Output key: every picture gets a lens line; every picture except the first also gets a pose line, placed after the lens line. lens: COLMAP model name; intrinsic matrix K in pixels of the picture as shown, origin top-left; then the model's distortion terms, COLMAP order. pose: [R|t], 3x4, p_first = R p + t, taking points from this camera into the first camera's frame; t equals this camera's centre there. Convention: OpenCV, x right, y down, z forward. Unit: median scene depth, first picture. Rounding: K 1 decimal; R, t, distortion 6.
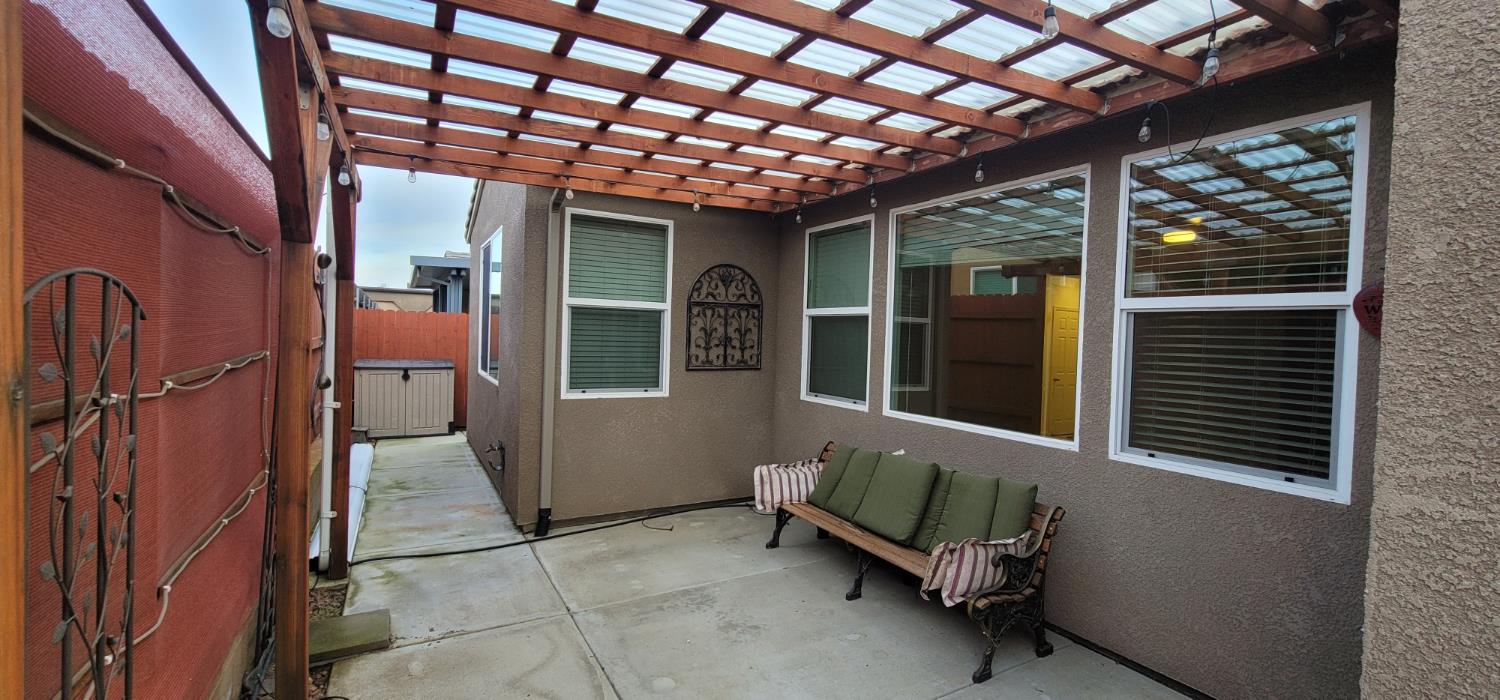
lens RADIAL K [[632.7, 0, 750.0], [0, 632.7, 350.0], [0, 0, 1]] dist [0.000651, 0.000069]
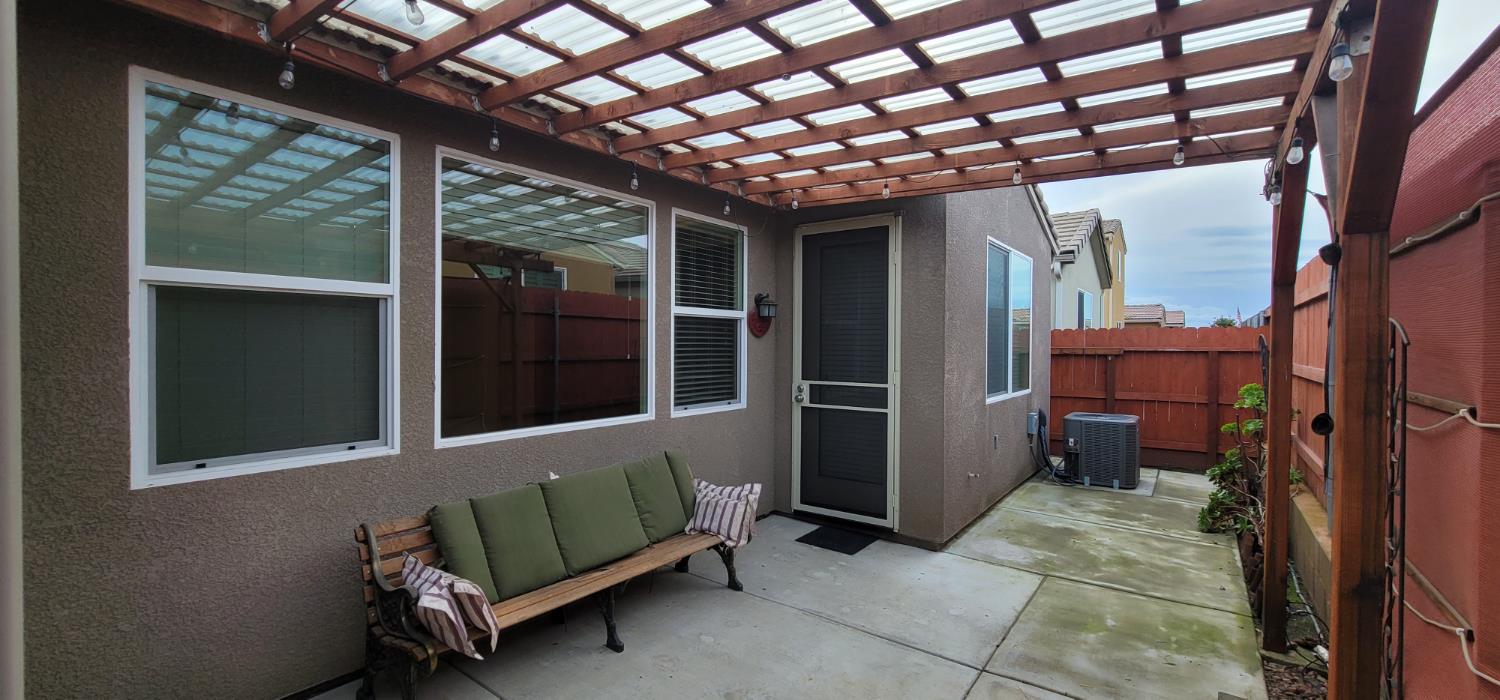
lens RADIAL K [[611.0, 0, 772.4], [0, 611.0, 342.7], [0, 0, 1]] dist [-0.000394, -0.000018]
pose [[-0.442442, -0.043203, 0.895756, -0.621274], [-0.007119, 0.998977, 0.044665, -0.049150], [-0.896769, 0.013385, -0.442297, 1.139549]]
